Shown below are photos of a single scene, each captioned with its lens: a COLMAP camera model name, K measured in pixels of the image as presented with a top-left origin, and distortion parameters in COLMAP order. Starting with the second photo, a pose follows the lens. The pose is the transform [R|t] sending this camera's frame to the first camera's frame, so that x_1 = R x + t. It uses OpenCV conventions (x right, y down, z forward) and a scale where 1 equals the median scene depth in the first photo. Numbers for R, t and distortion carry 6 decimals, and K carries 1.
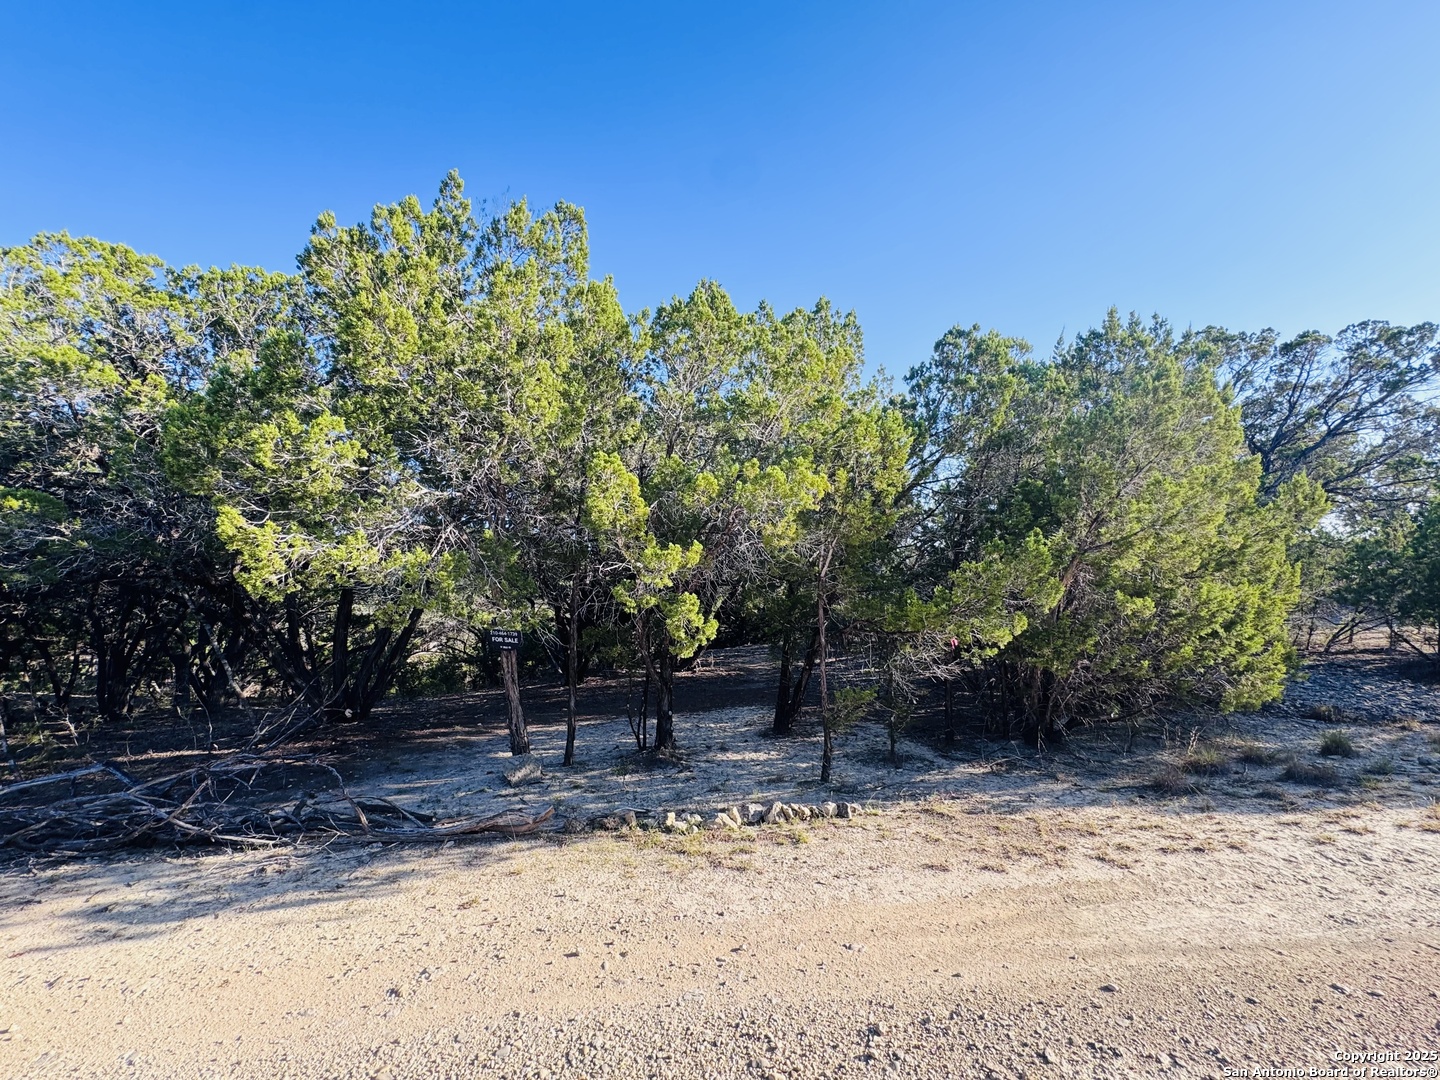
lens RADIAL K [[579.2, 0, 718.2], [0, 579.2, 545.4], [0, 0, 1]] dist [-0.003196, 0.000951]
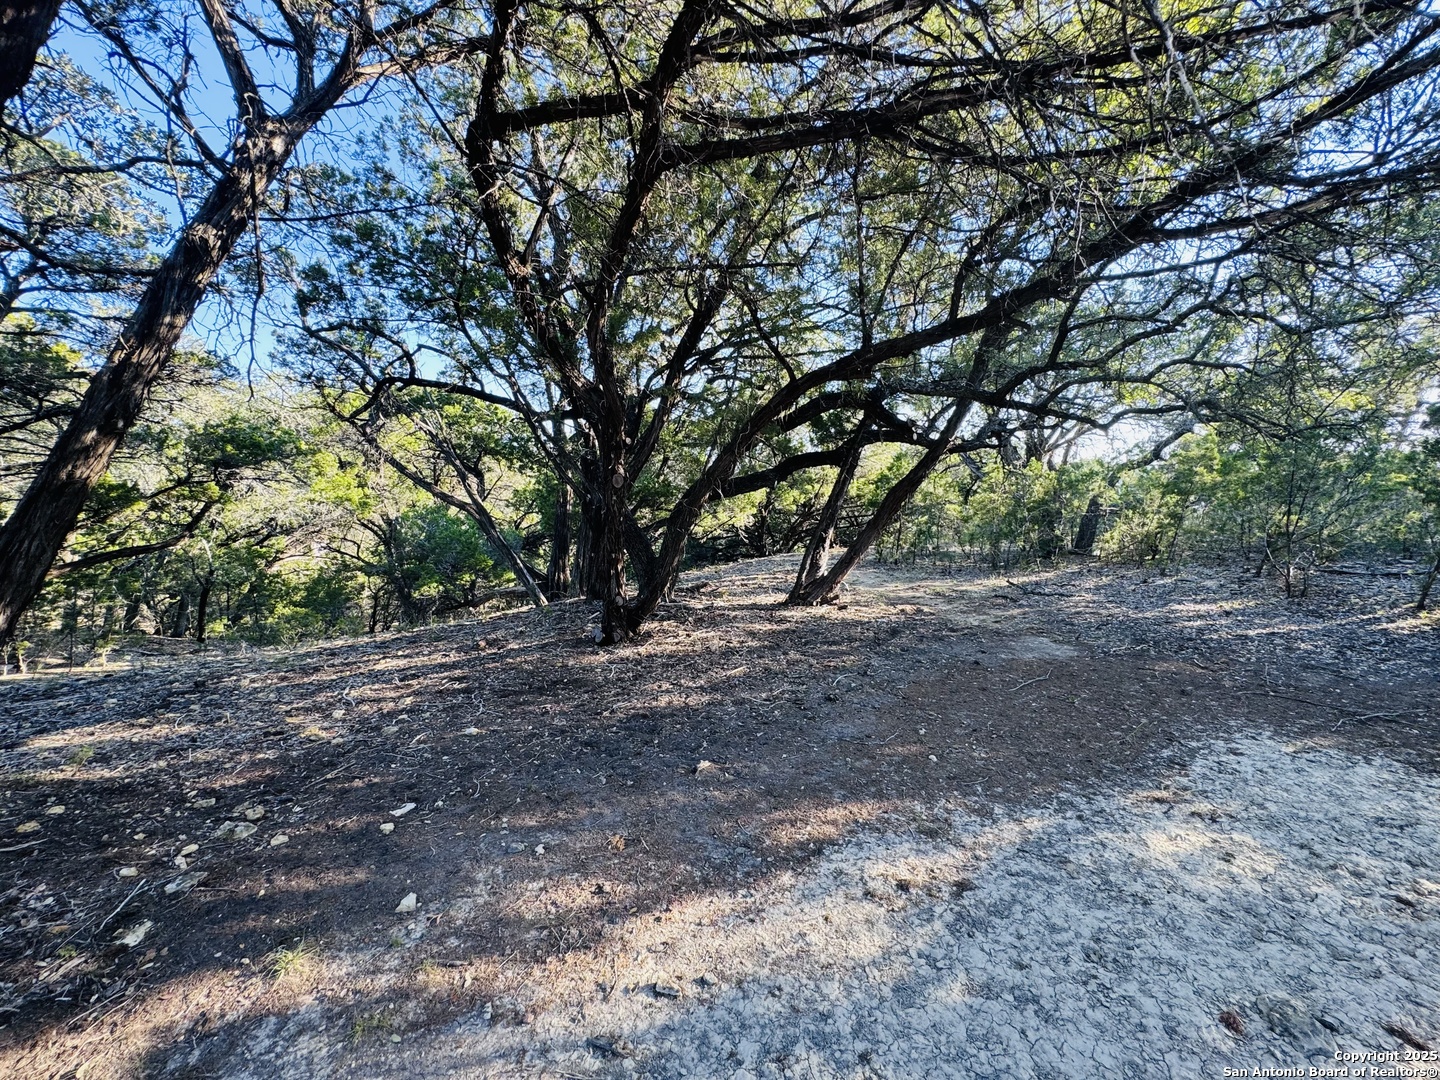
lens RADIAL K [[579.2, 0, 717.0], [0, 579.2, 541.5], [0, 0, 1]] dist [-0.003196, 0.000951]
pose [[0.989899, 0.016693, 0.140791, -0.490902], [-0.037730, 0.988252, 0.148100, 0.202122], [-0.136665, -0.151916, 0.978900, 1.172799]]
